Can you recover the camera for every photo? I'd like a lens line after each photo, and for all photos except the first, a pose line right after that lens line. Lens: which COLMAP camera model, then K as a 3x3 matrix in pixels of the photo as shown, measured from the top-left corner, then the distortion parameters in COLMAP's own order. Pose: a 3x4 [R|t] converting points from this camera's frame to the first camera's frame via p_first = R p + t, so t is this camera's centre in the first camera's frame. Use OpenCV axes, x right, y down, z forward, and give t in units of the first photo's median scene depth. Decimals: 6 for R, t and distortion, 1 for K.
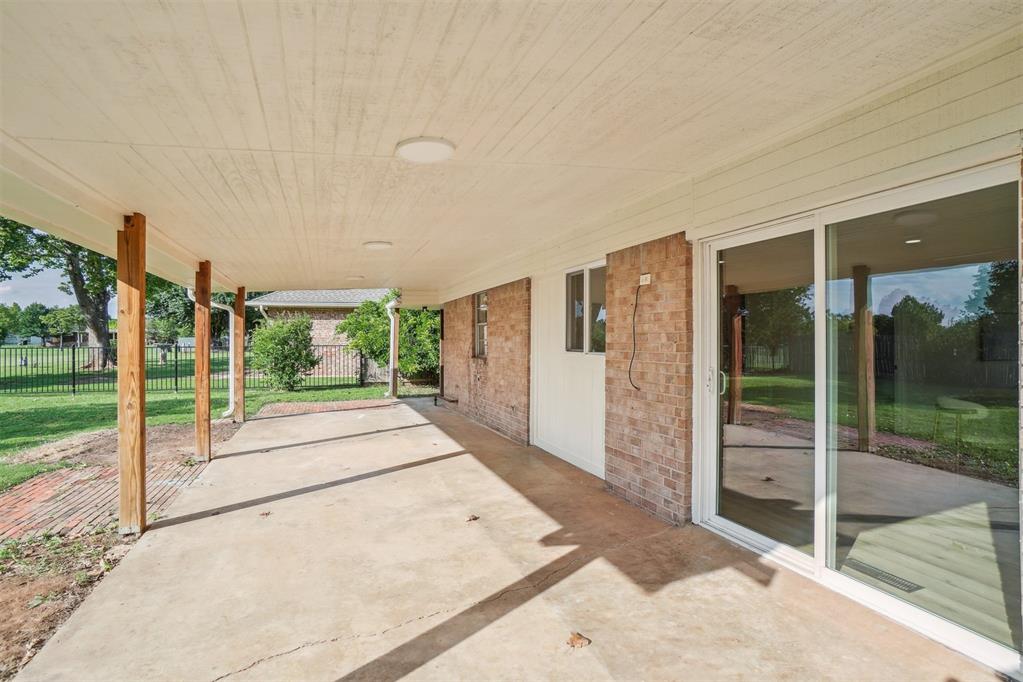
lens RADIAL K [[509.6, 0, 496.4], [0, 509.6, 338.3], [0, 0, 1]] dist [-0.065178, 0.030554]
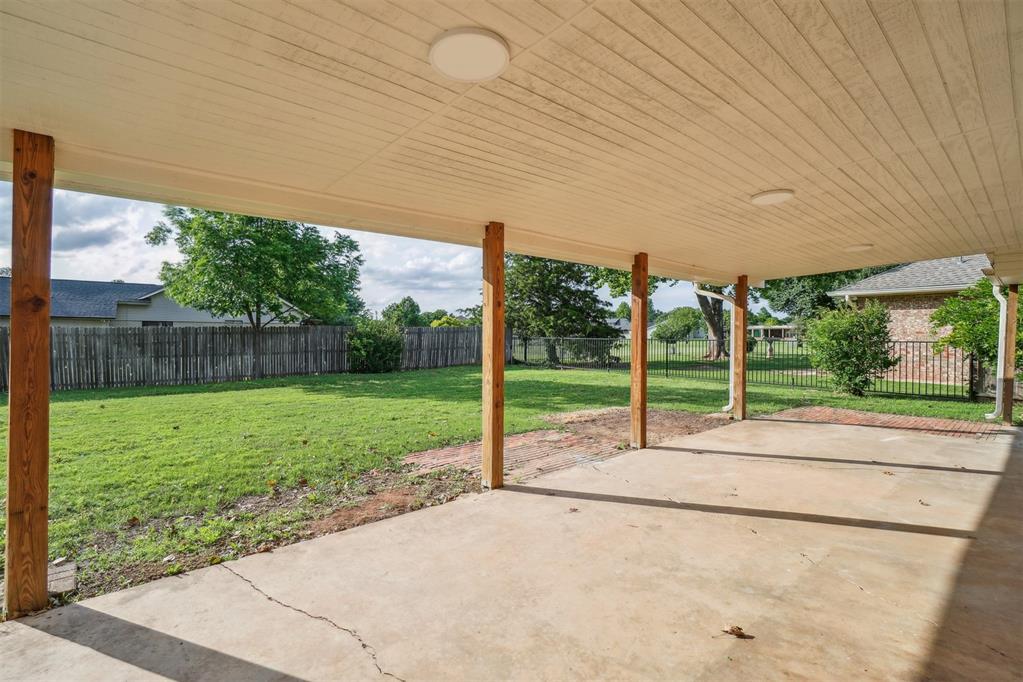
lens RADIAL K [[489.2, 0, 508.2], [0, 489.2, 340.5], [0, 0, 1]] dist [-0.051159, 0.027810]
pose [[0.376355, 0.016086, -0.926336, 0.219099], [-0.004677, 0.999870, 0.015462, 0.008568], [0.926464, -0.001486, 0.376382, 0.337153]]
